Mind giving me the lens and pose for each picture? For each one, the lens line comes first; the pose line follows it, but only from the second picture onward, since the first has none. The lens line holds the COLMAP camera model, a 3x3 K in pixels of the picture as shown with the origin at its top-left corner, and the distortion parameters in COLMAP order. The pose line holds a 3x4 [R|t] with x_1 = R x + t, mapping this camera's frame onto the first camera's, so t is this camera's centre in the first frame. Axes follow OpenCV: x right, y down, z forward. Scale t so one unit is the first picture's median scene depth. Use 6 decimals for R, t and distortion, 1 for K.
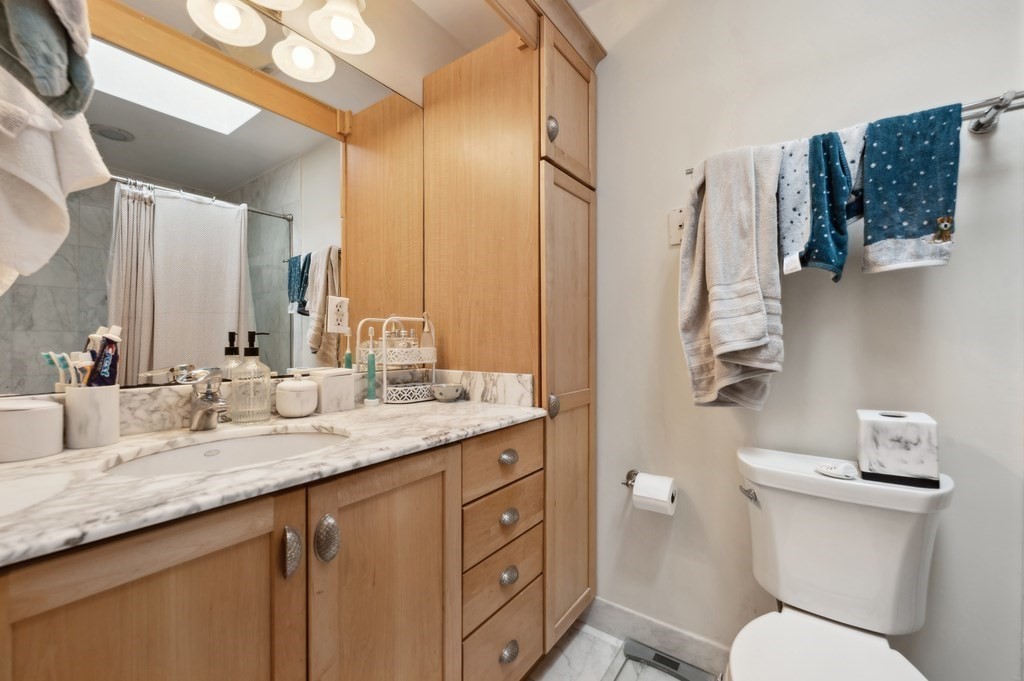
lens RADIAL K [[424.2, 0, 523.0], [0, 424.2, 339.7], [0, 0, 1]] dist [-0.000577, -0.000263]
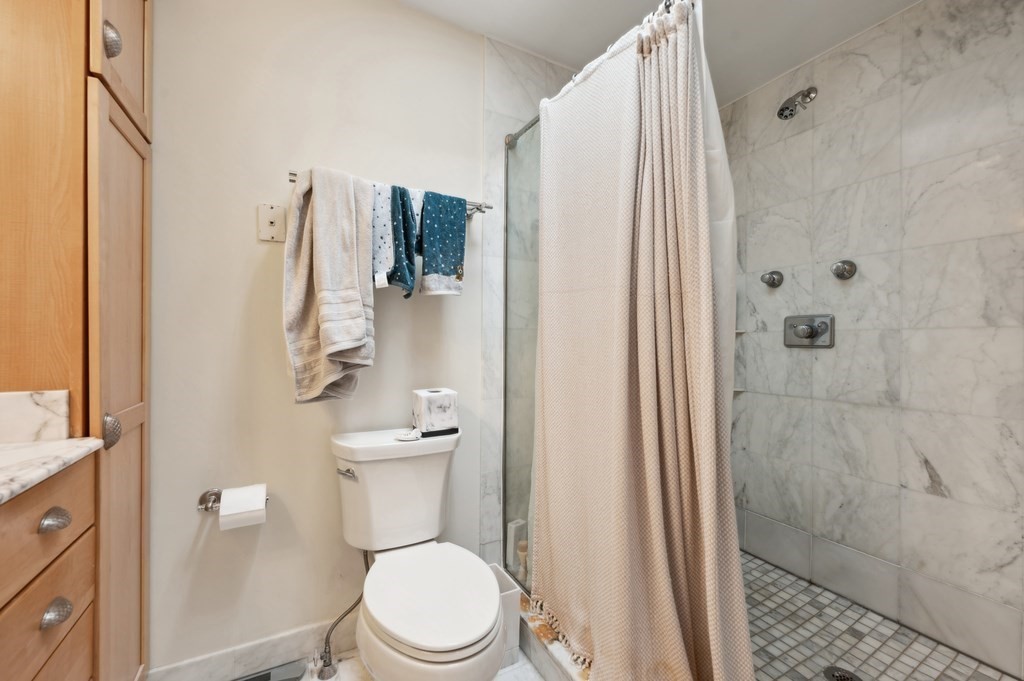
lens RADIAL K [[424.2, 0, 514.7], [0, 424.2, 338.2], [0, 0, 1]] dist [-0.000577, -0.000263]
pose [[0.419032, 0.010004, 0.907916, -0.330482], [-0.009816, 0.999931, -0.006488, -0.002157], [-0.907919, -0.006193, 0.419101, 0.101036]]
